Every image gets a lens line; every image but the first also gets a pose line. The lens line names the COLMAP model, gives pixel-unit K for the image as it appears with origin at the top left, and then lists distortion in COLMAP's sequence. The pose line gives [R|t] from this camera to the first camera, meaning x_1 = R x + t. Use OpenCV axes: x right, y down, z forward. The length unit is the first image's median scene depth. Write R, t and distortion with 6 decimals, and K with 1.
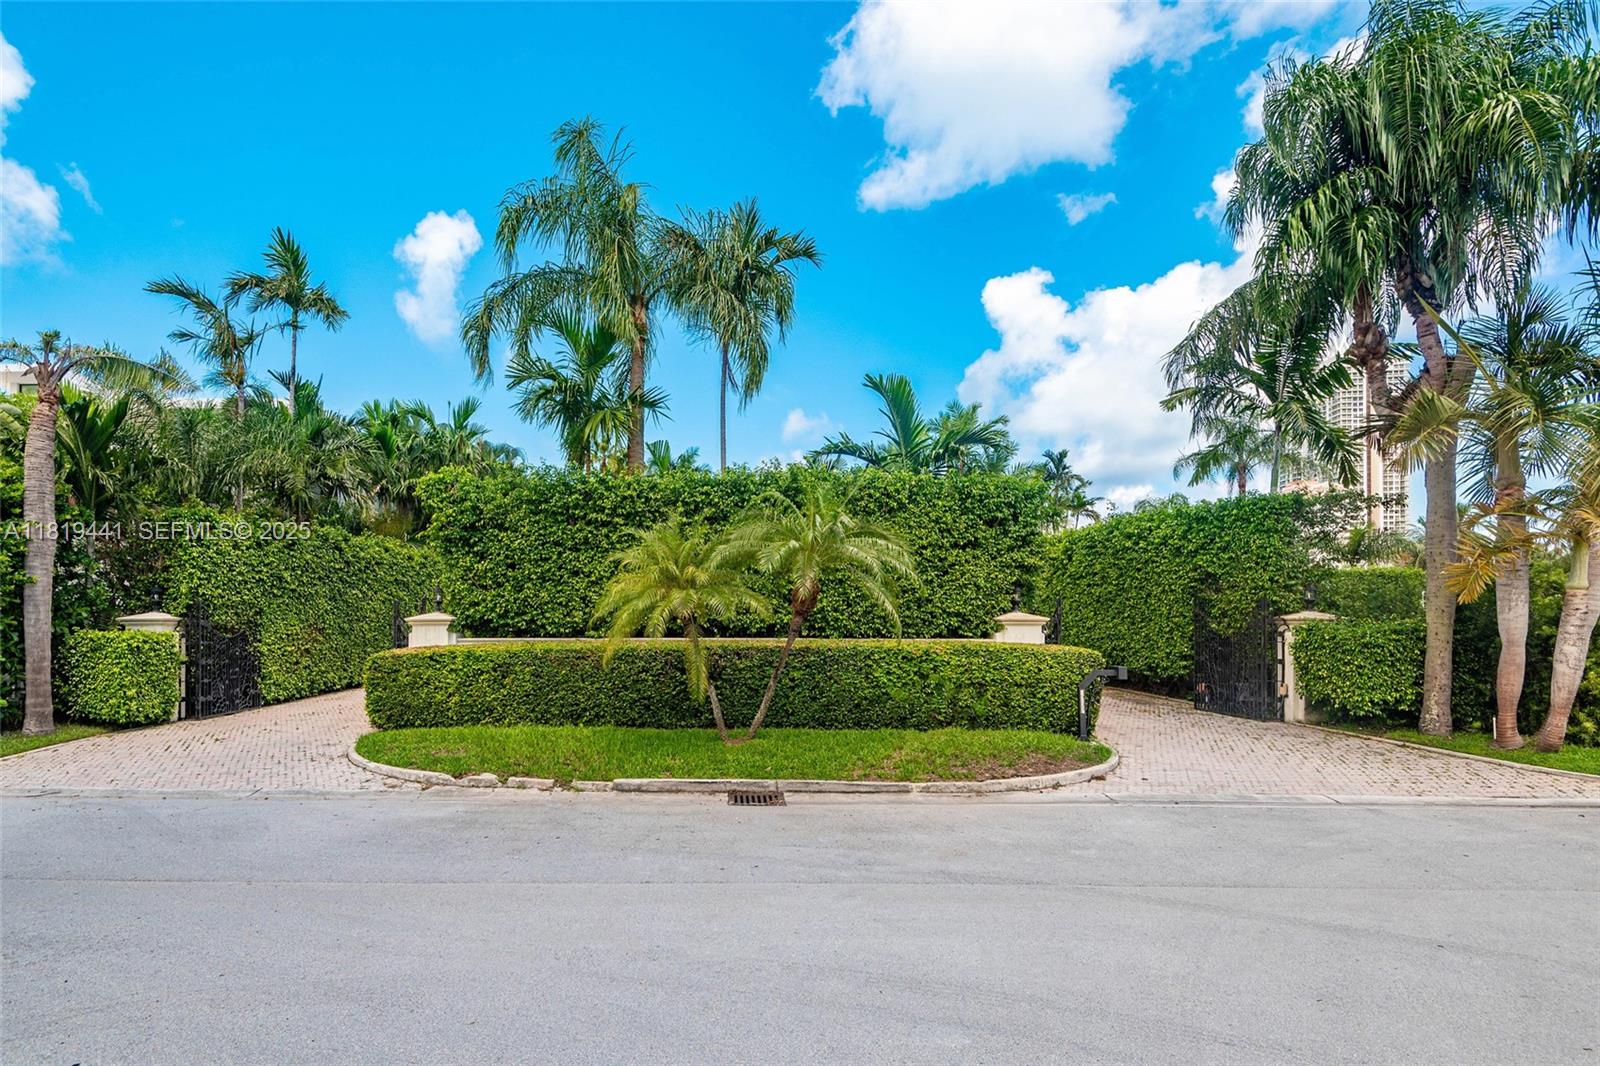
lens RADIAL K [[739.2, 0, 765.7], [0, 739.2, 548.6], [0, 0, 1]] dist [0.022151, -0.000030]
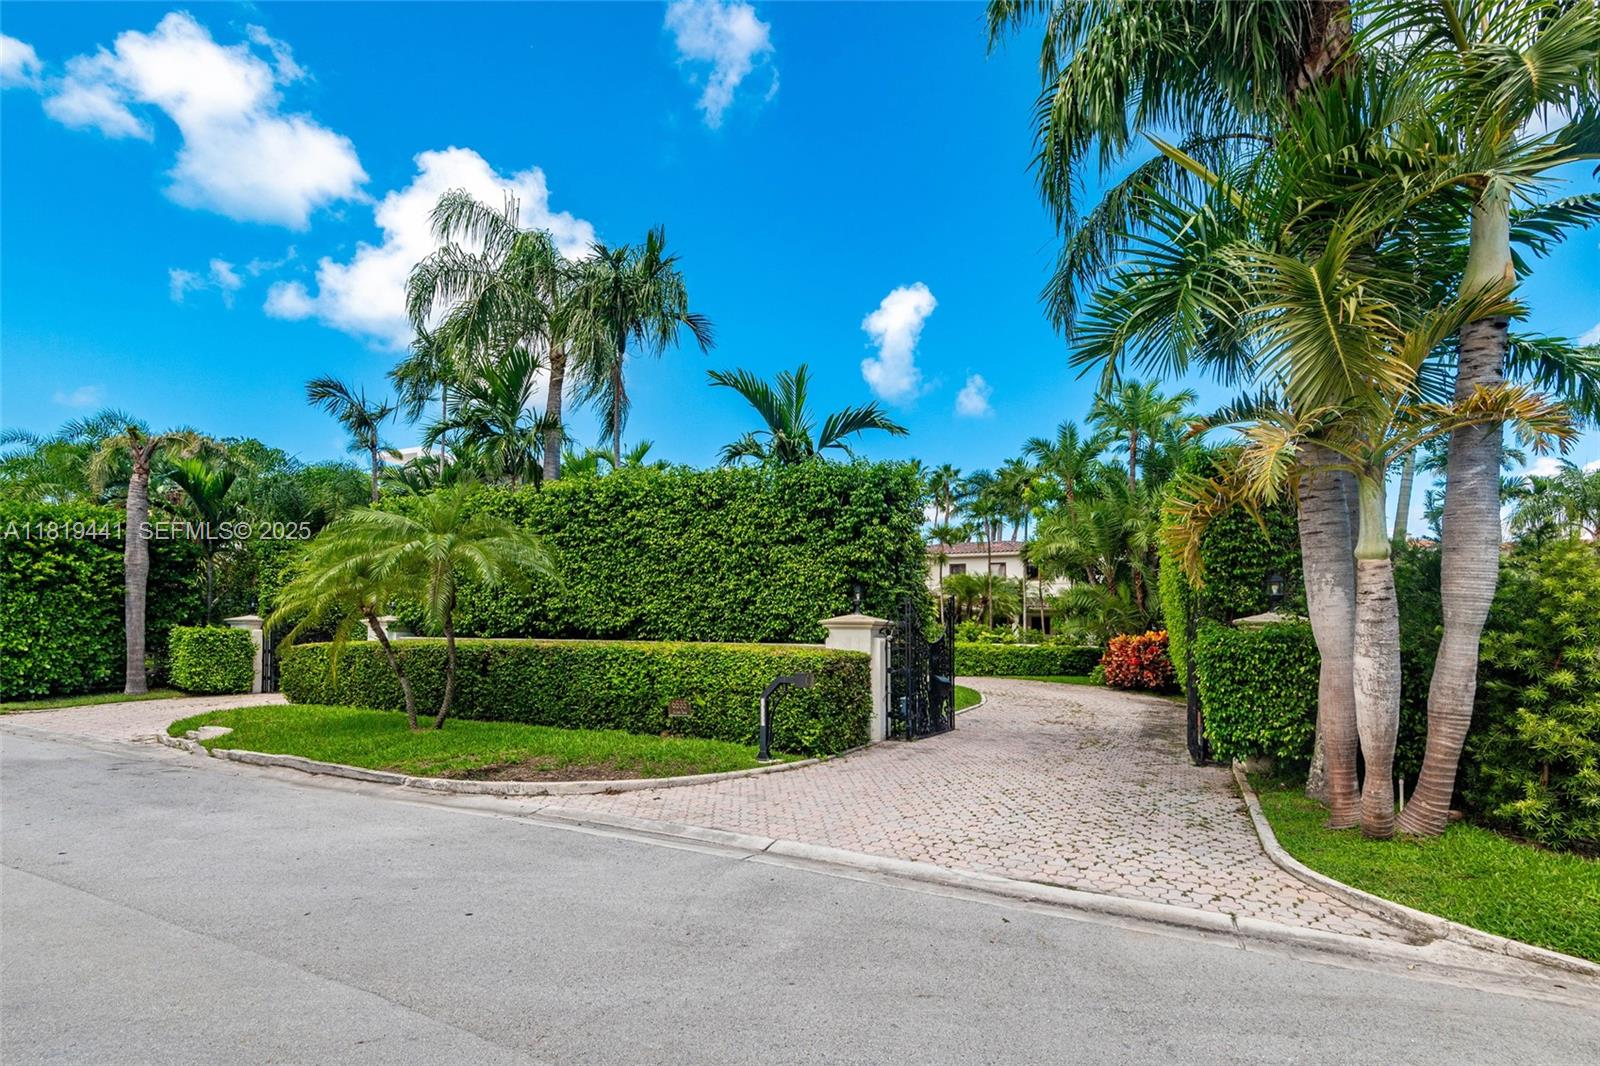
lens RADIAL K [[718.2, 0, 779.4], [0, 718.2, 539.9], [0, 0, 1]] dist [0.002601, 0.000270]
pose [[0.902196, -0.048026, -0.428645, 0.694782], [0.032293, 0.998514, -0.043905, 0.035840], [0.430117, 0.025769, 0.902405, 0.211521]]
